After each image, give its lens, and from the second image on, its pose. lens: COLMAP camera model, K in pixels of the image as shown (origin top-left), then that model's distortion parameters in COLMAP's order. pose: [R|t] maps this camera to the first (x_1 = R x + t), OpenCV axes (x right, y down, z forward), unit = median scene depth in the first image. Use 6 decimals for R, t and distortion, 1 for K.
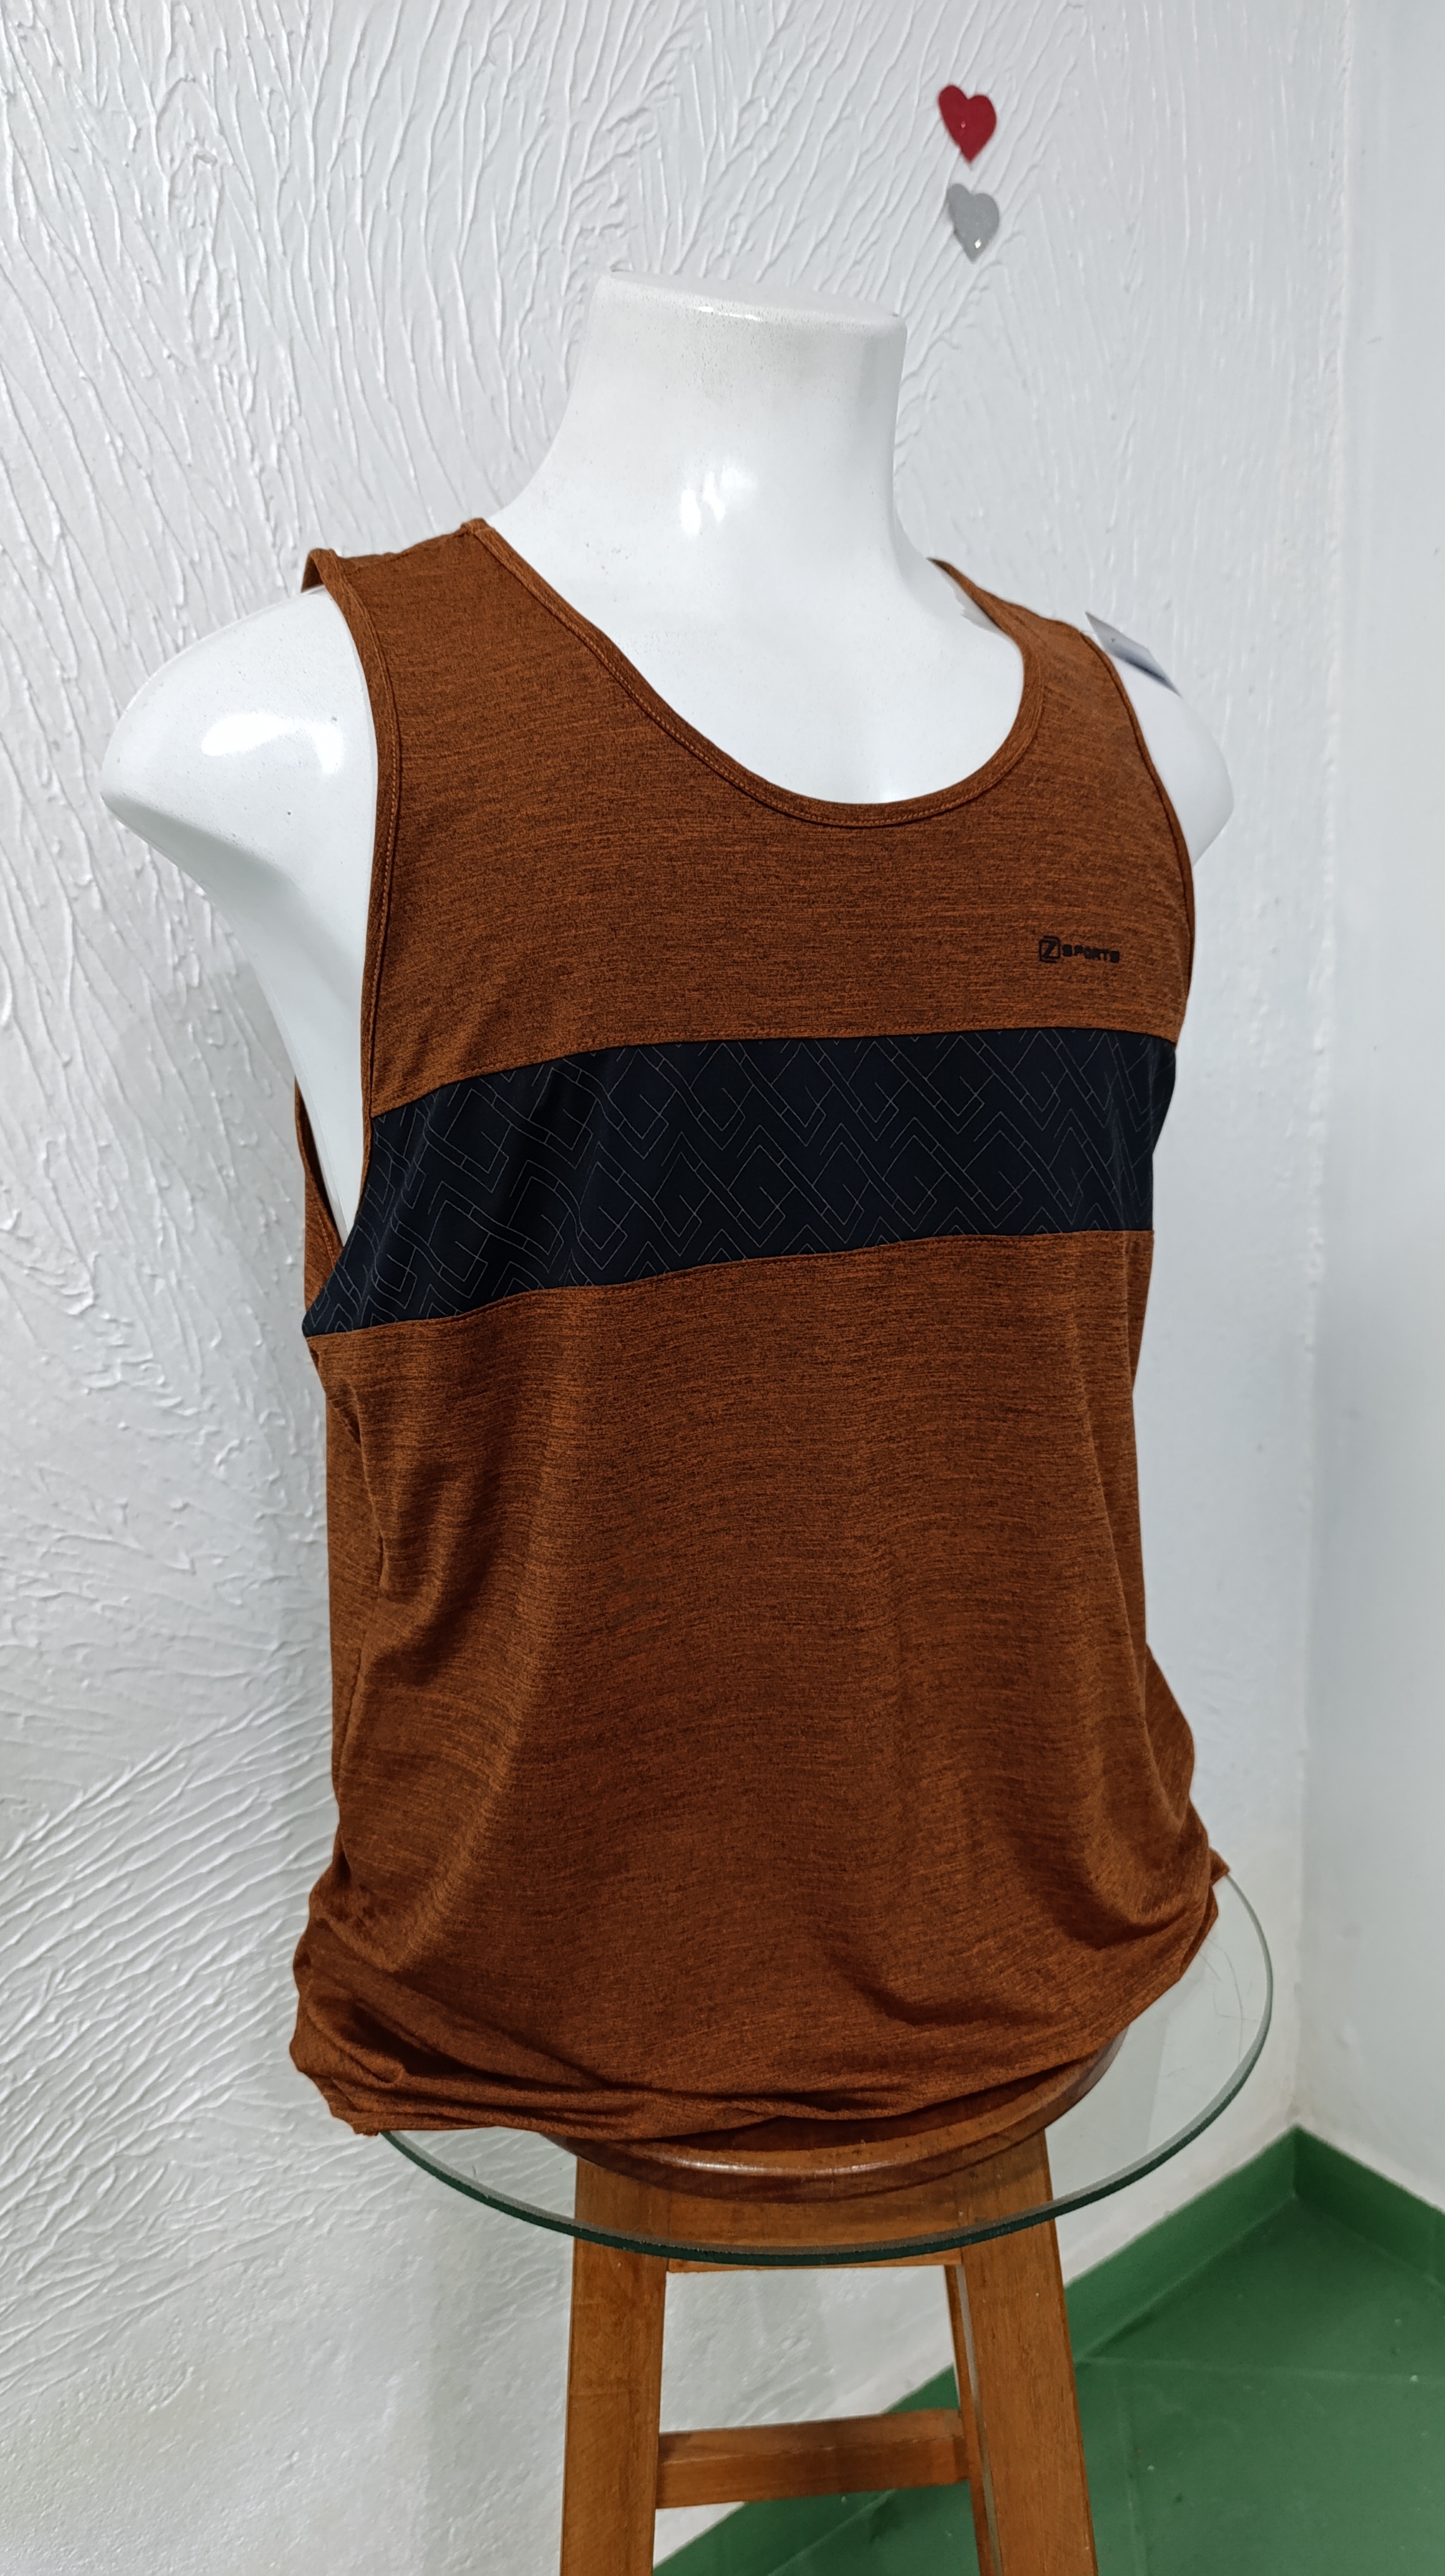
lens RADIAL K [[1800.6, 0, 714.5], [0, 1800.6, 1277.1], [0, 0, 1]] dist [0.008822, -0.033437]
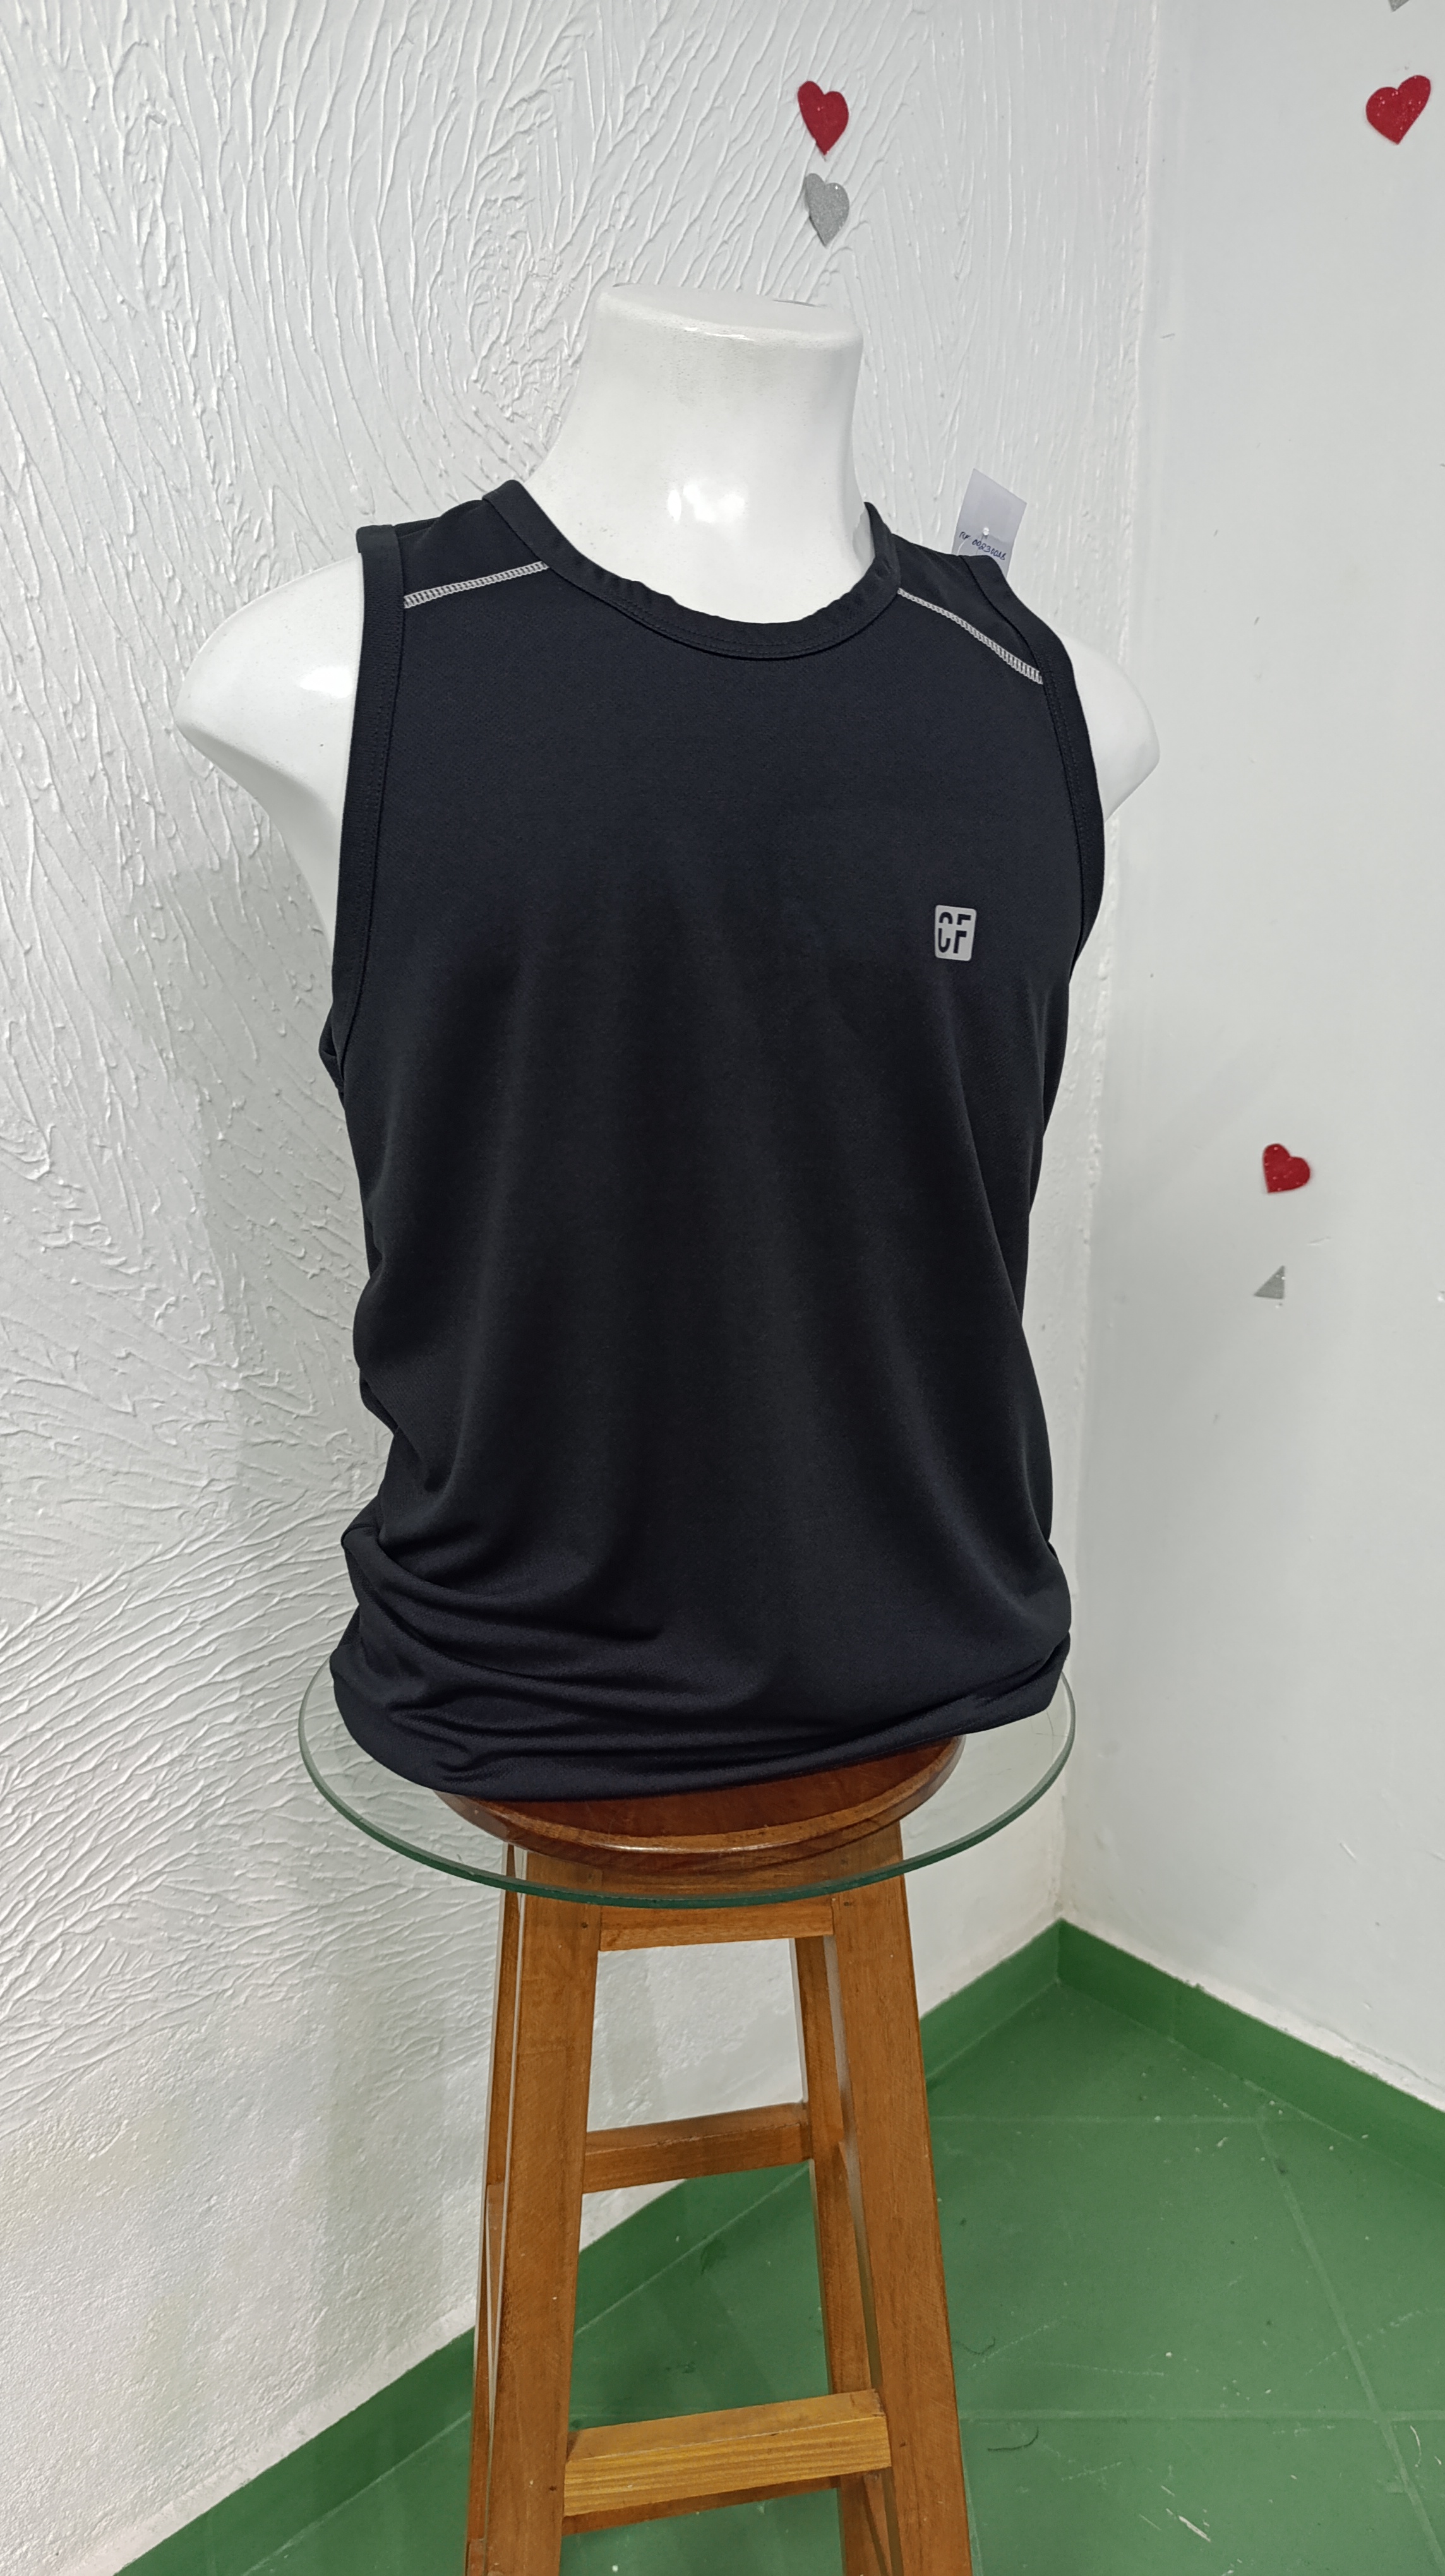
lens RADIAL K [[1800.6, 0, 724.9], [0, 1800.6, 1298.4], [0, 0, 1]] dist [0.008822, -0.033437]
pose [[0.990952, 0.004357, 0.134145, -0.078048], [-0.011833, 0.998417, 0.054985, 0.026489], [-0.133693, -0.056075, 0.989435, -0.151883]]
